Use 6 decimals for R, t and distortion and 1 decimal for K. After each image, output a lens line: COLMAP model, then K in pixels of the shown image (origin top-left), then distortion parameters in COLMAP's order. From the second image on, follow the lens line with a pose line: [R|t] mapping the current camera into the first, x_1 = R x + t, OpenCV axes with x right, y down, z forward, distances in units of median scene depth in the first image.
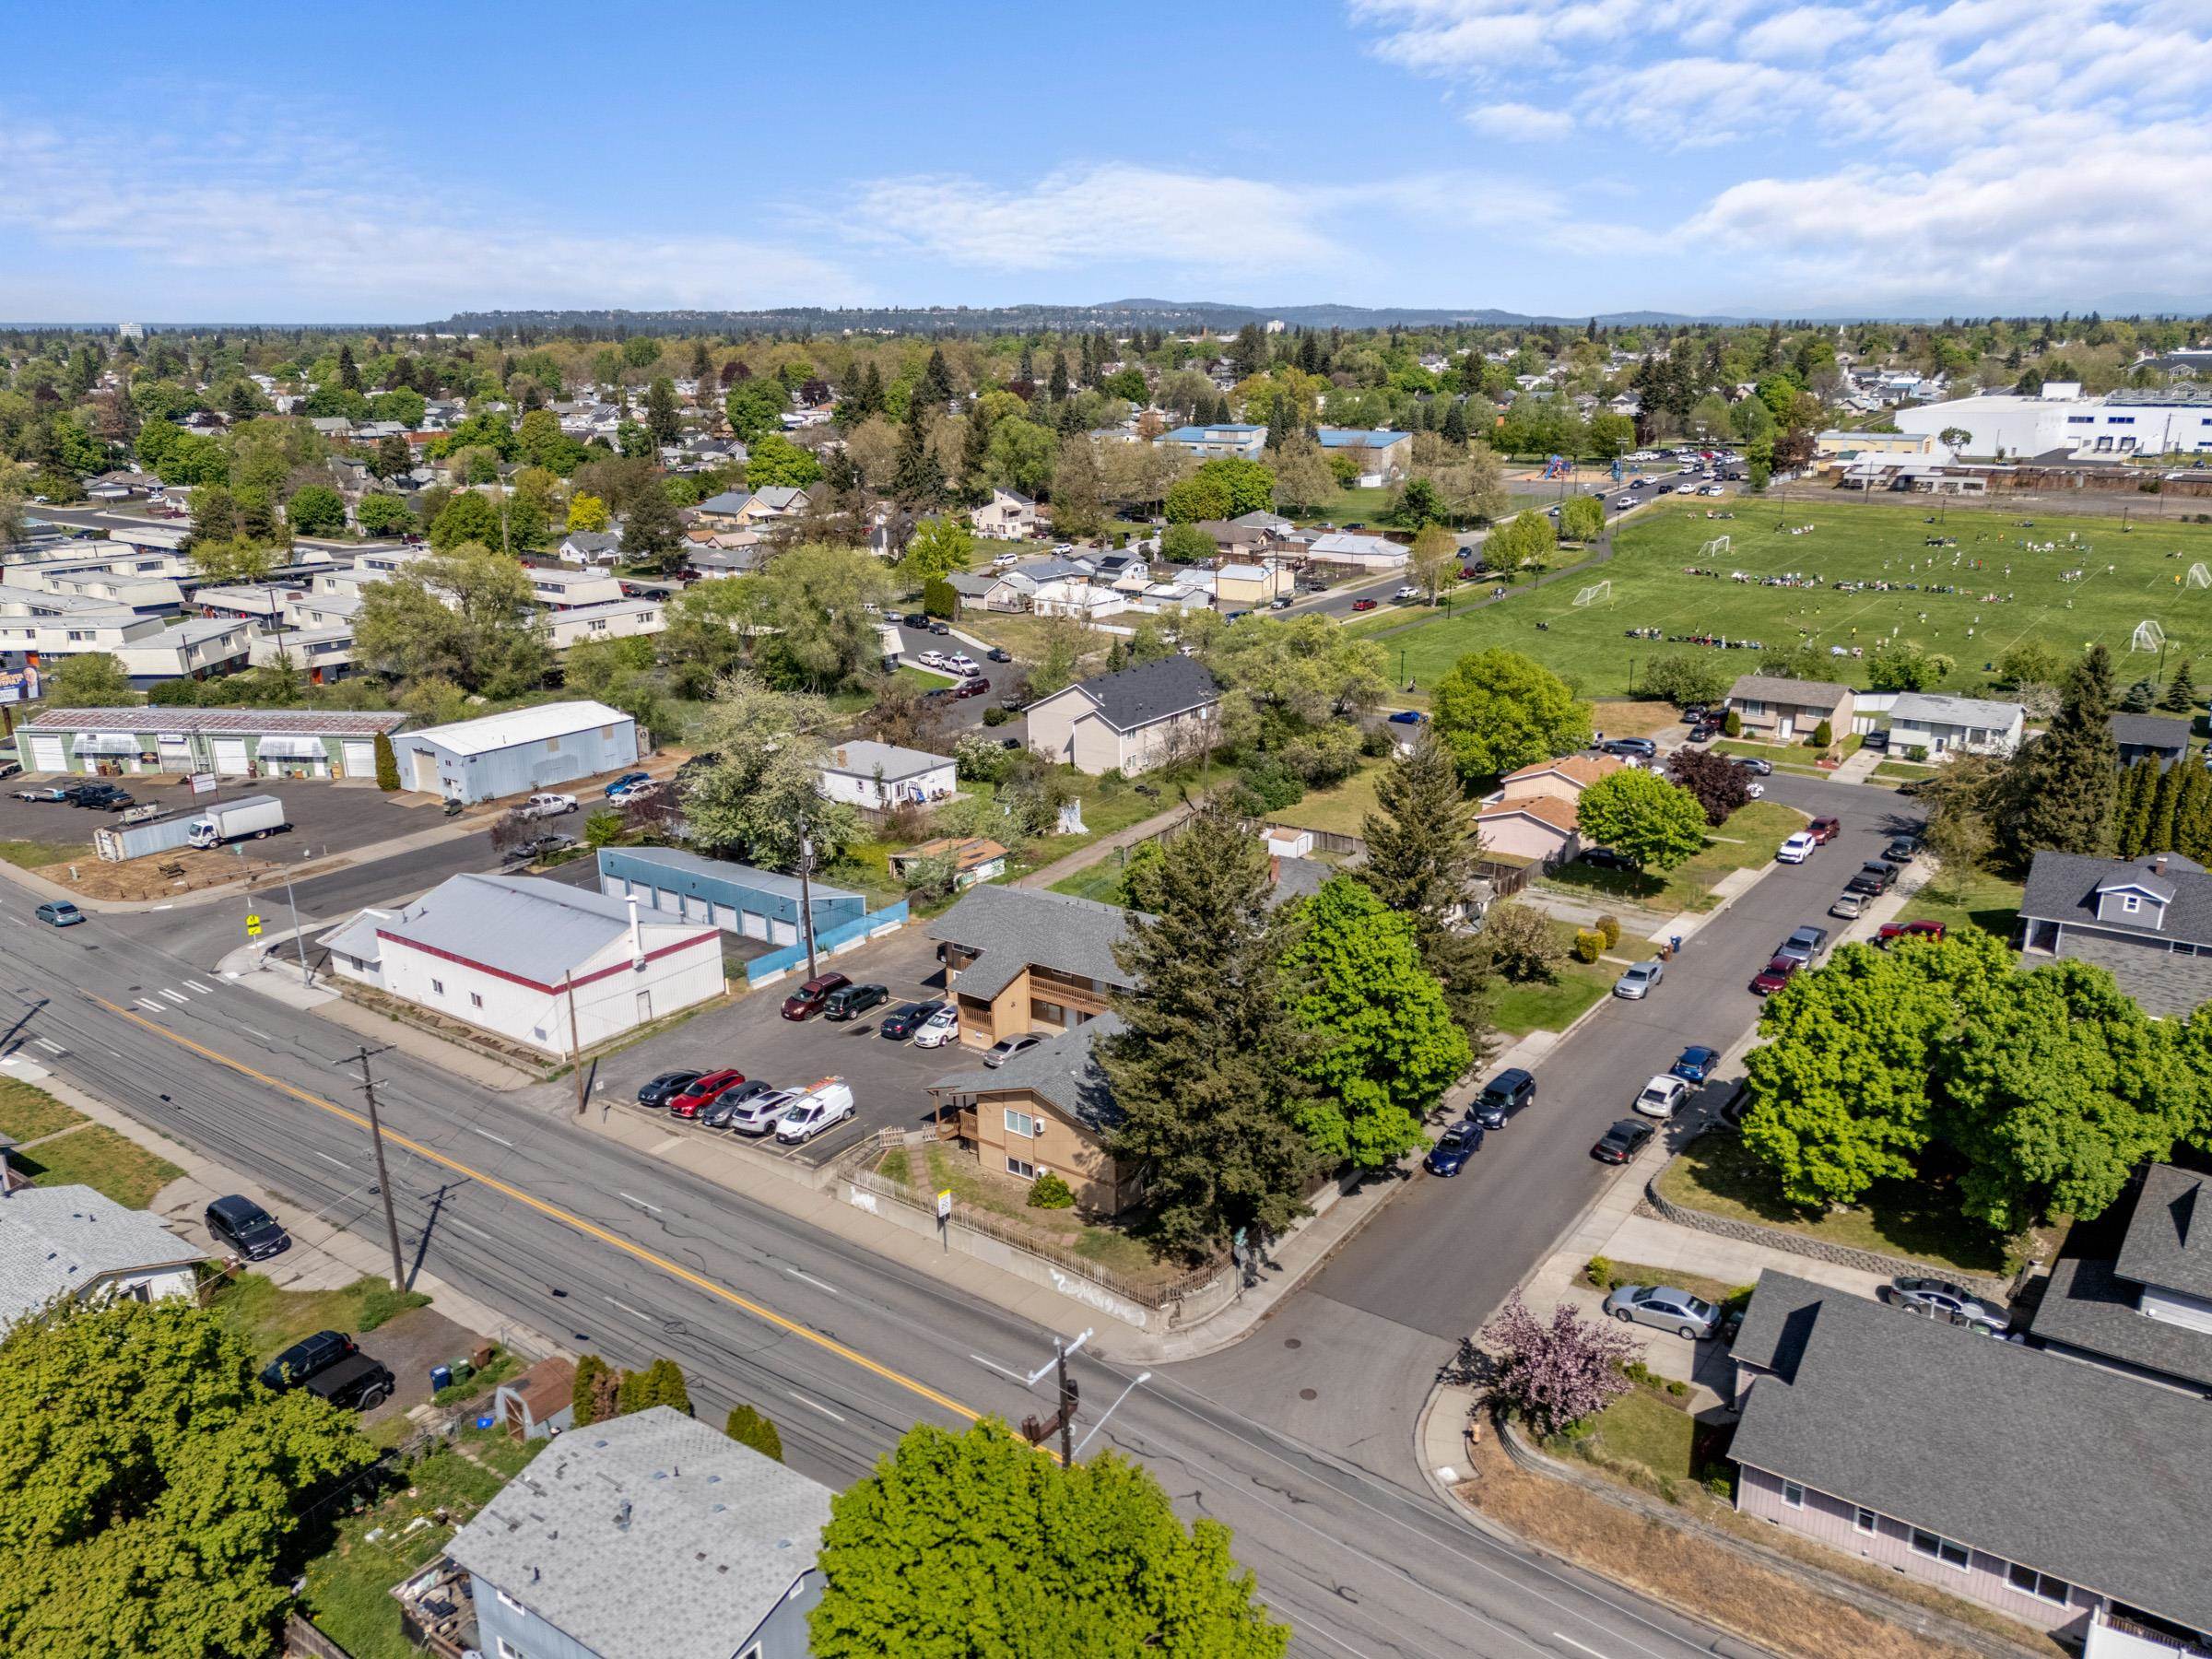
lens RADIAL K [[1693.1, 0, 1109.8], [0, 1693.1, 771.9], [0, 0, 1]] dist [0.119172, -0.171140]
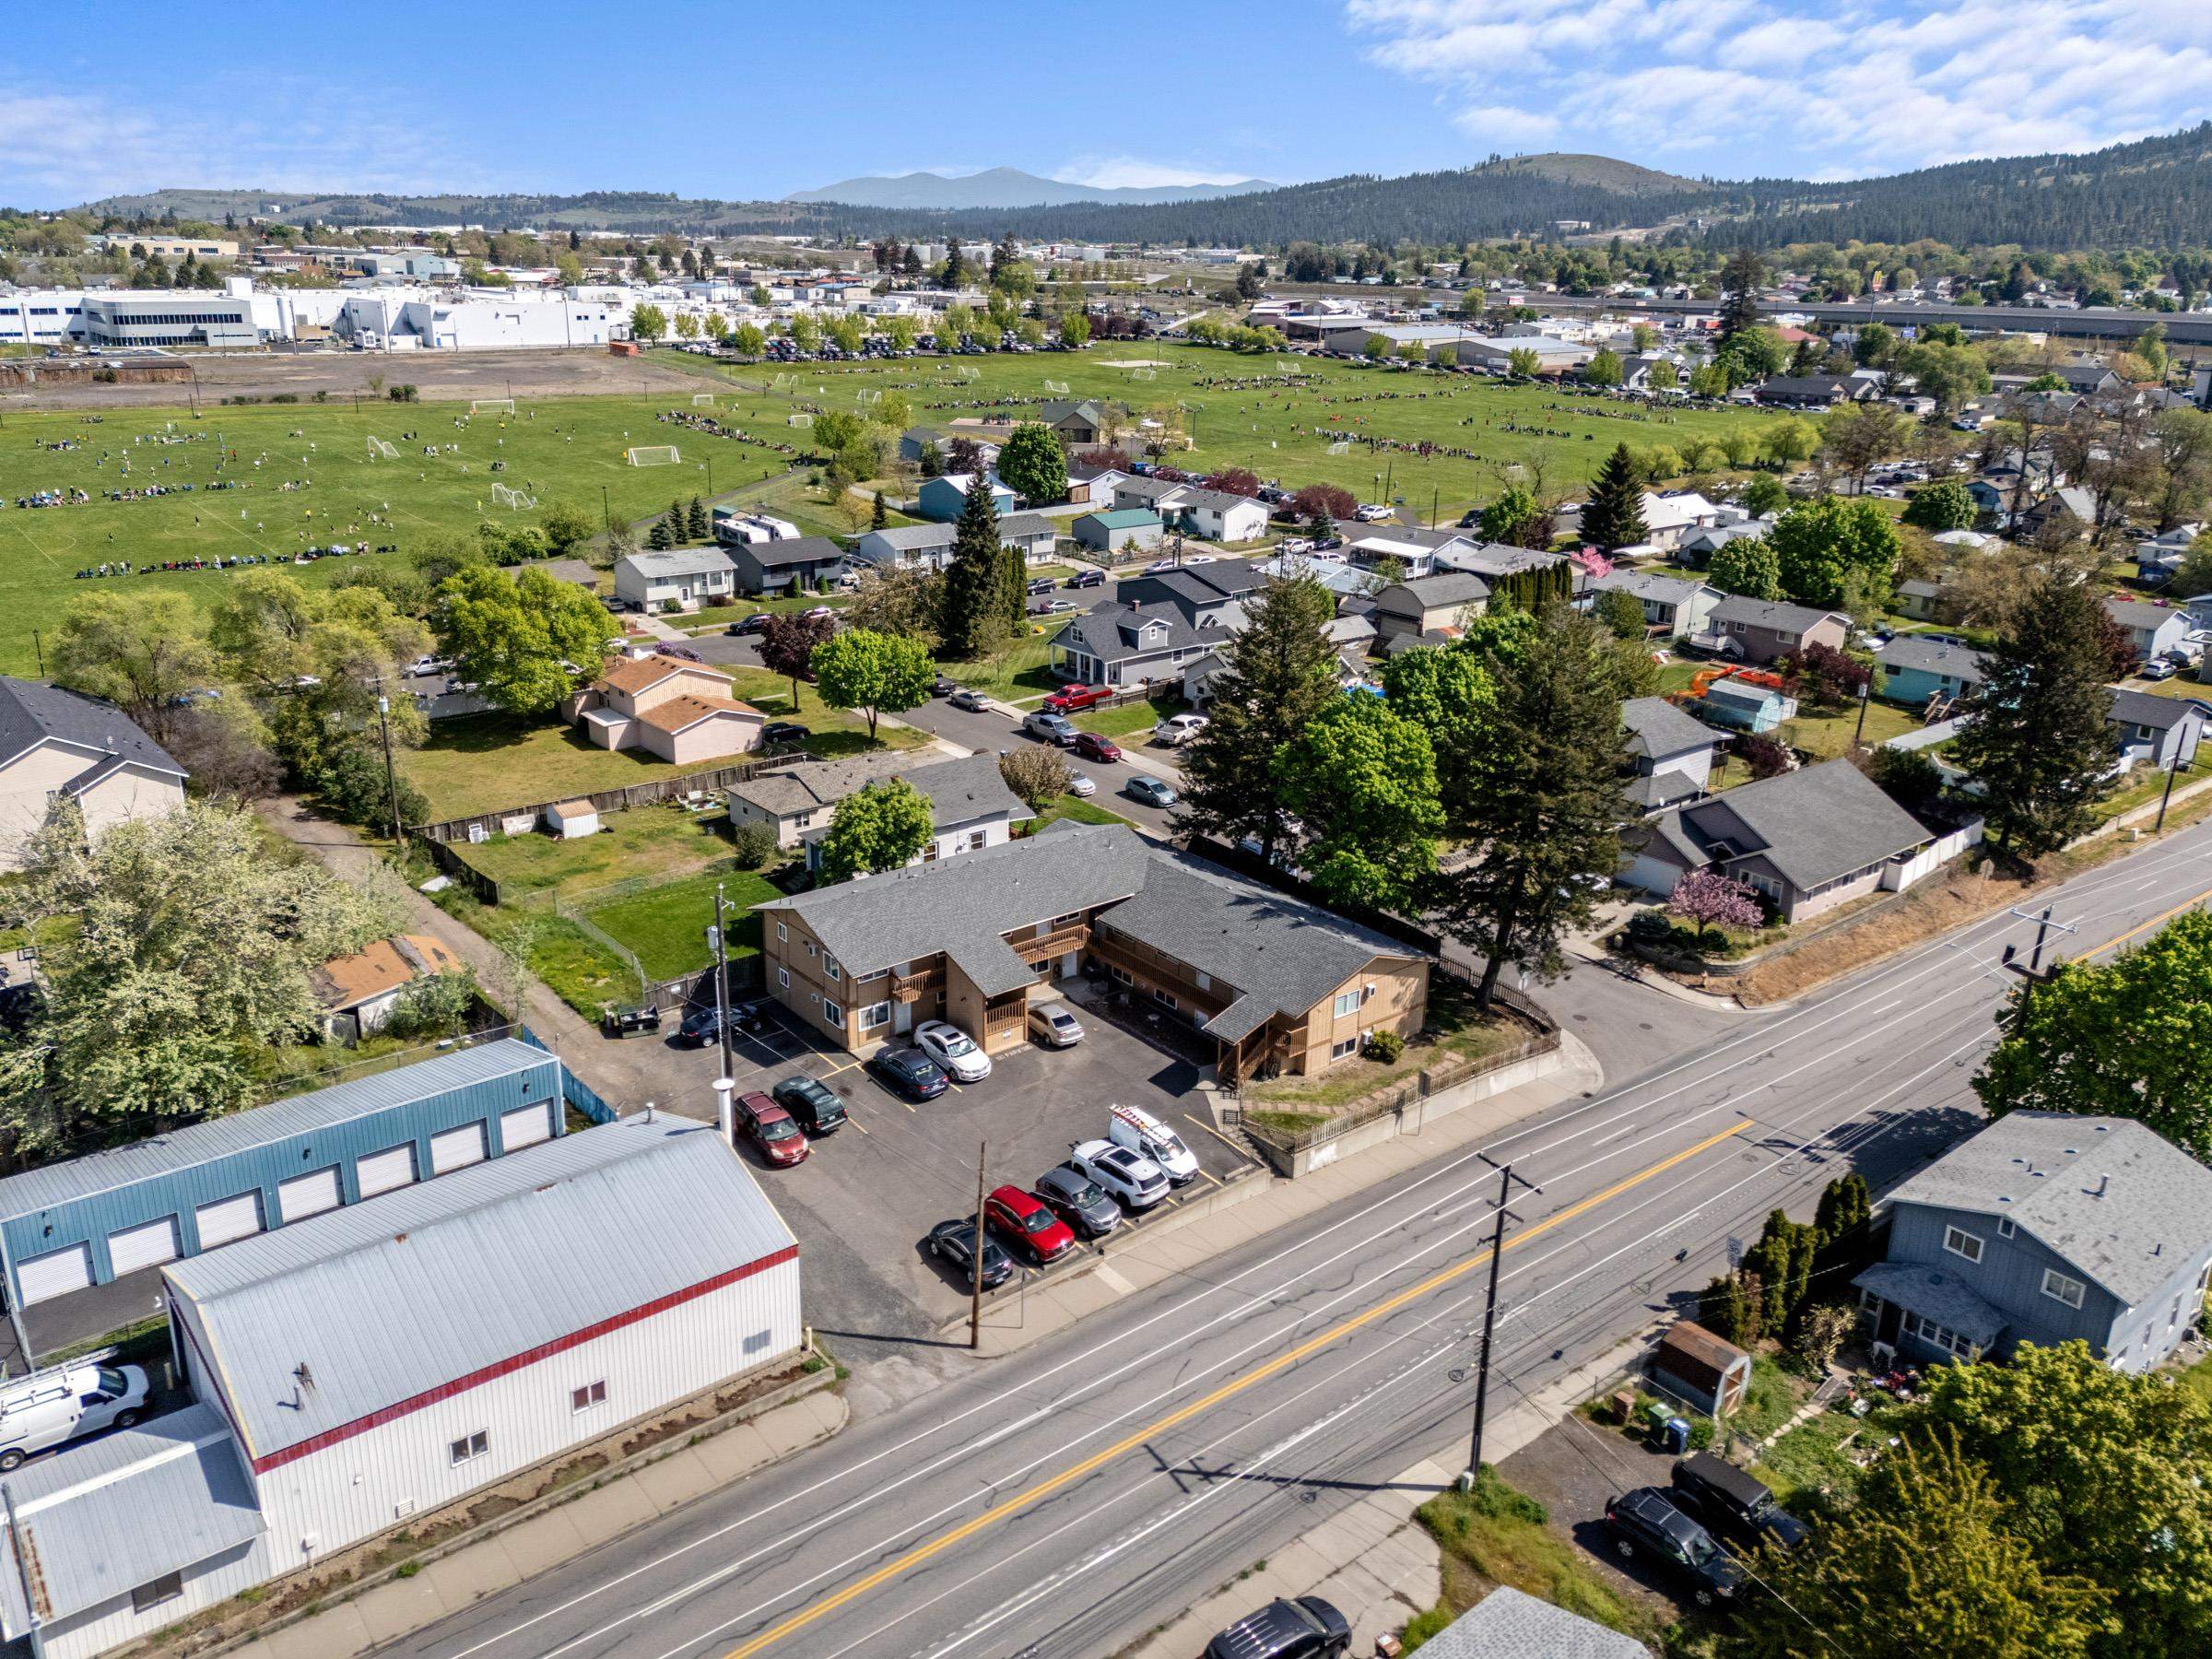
lens RADIAL K [[1693.1, 0, 1109.8], [0, 1693.1, 771.9], [0, 0, 1]] dist [0.119172, -0.171140]
pose [[0.250959, -0.276915, 0.927544, -0.791882], [0.223743, 0.948855, 0.222741, -0.141983], [-0.941785, 0.151632, 0.300082, 0.660023]]
